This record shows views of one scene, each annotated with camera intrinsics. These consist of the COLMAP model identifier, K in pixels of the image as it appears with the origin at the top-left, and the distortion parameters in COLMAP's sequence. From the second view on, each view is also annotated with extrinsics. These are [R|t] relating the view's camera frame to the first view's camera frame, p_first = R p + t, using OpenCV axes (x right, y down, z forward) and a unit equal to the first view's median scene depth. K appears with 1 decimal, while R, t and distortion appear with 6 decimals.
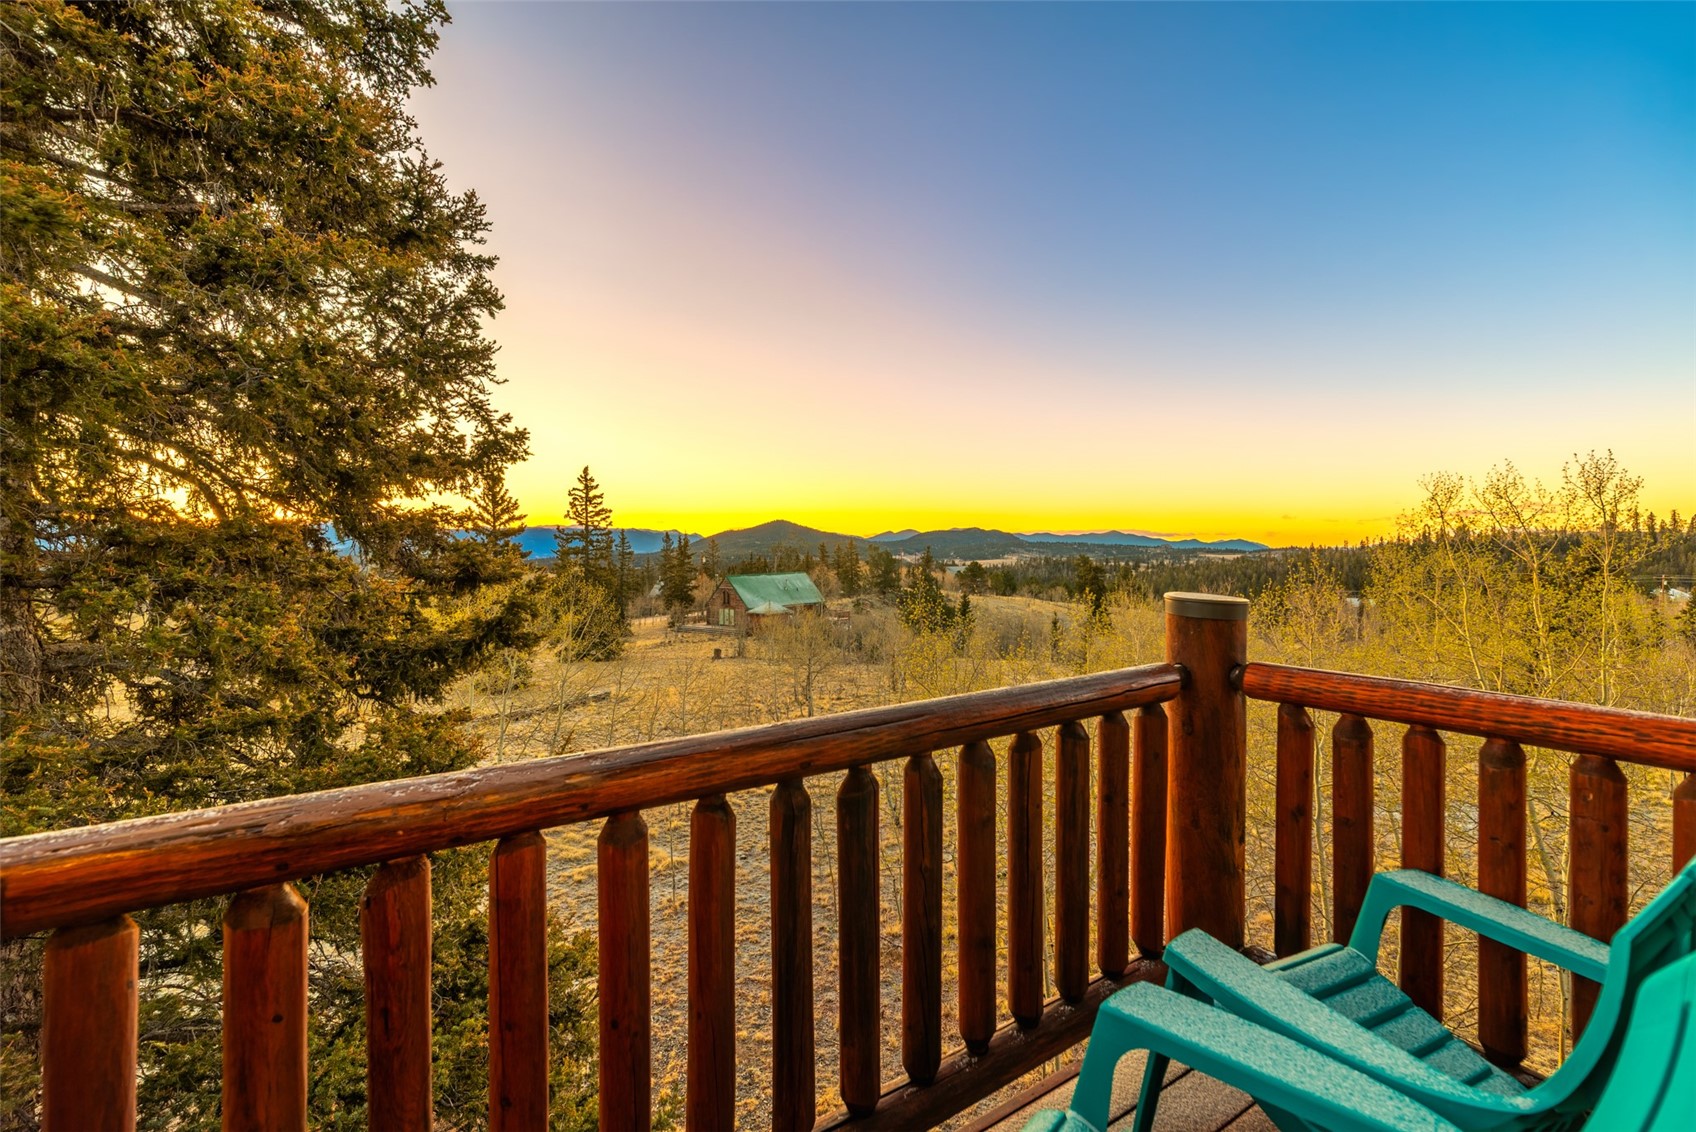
lens RADIAL K [[734.5, 0, 849.4], [0, 734.5, 555.2], [0, 0, 1]] dist [0.004456, -0.002029]
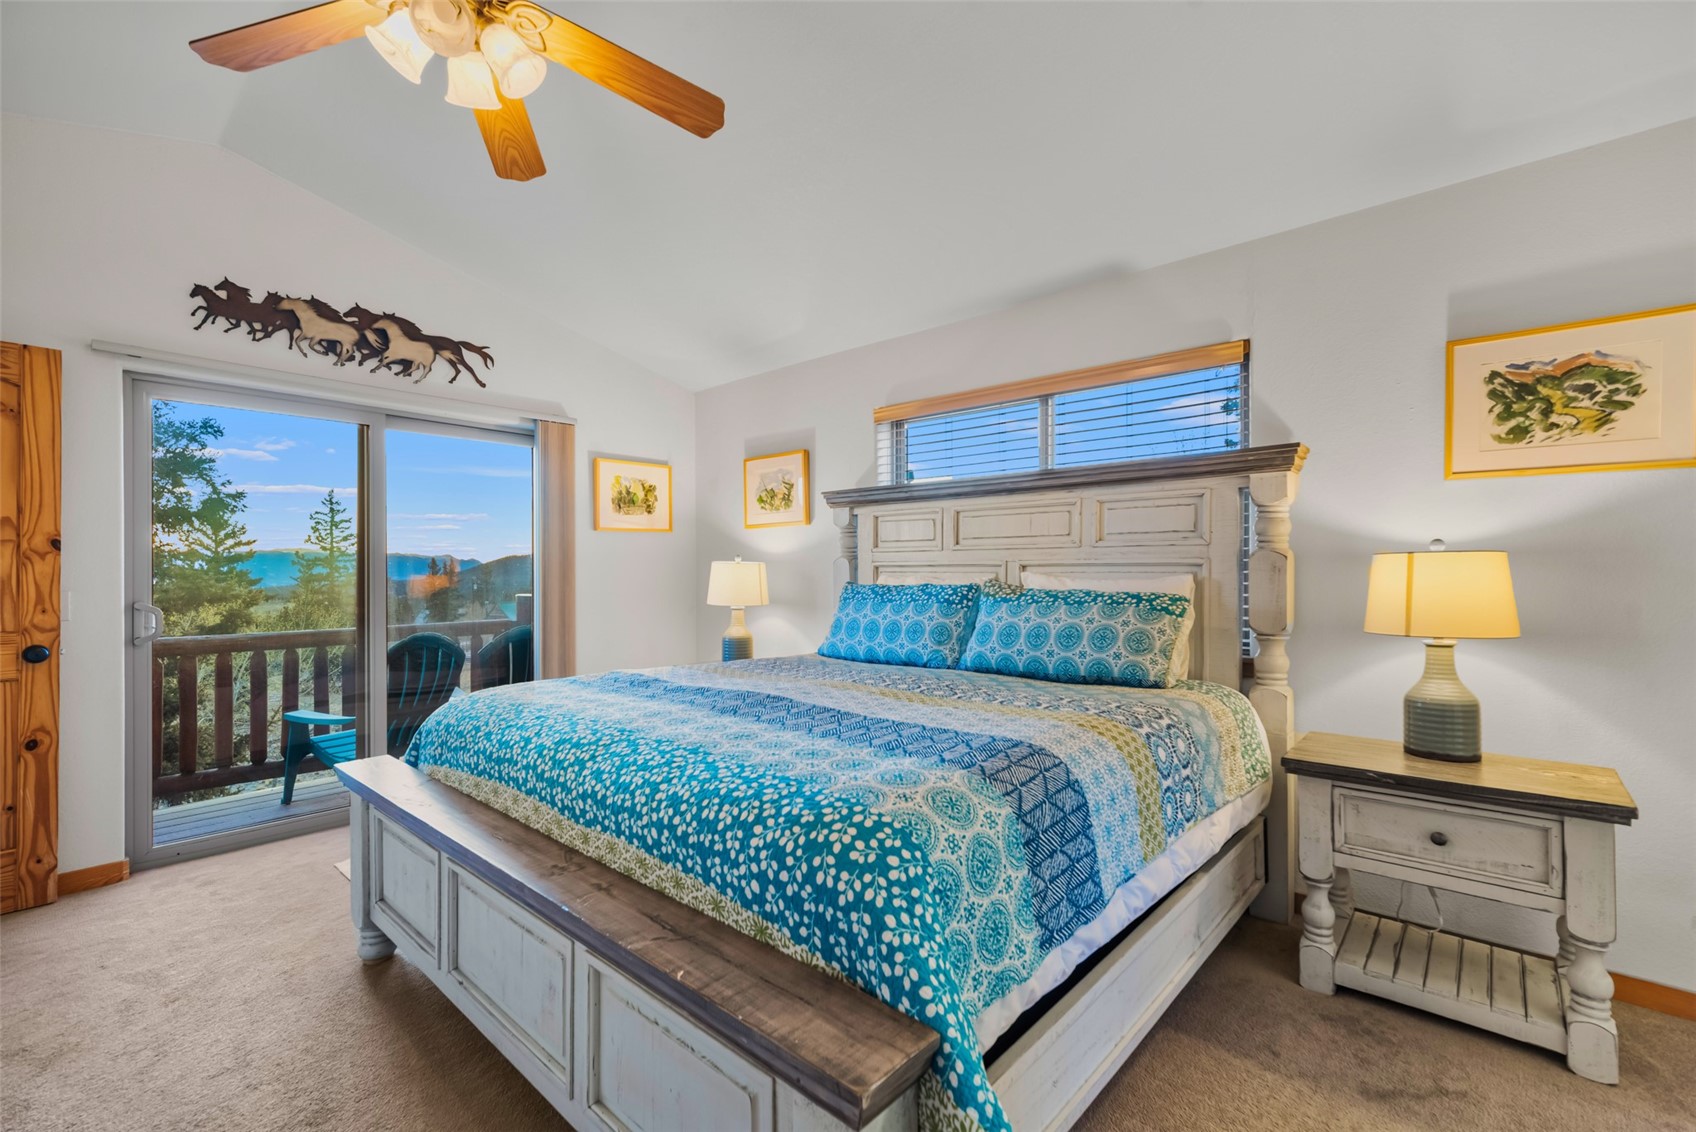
lens RADIAL K [[734.5, 0, 850.8], [0, 734.5, 573.5], [0, 0, 1]] dist [0.004456, -0.002029]
pose [[0.965867, 0.001378, 0.259034, 0.054313], [0.001630, 0.999934, -0.011395, 0.000513], [-0.259033, 0.011429, 0.965801, -0.113080]]
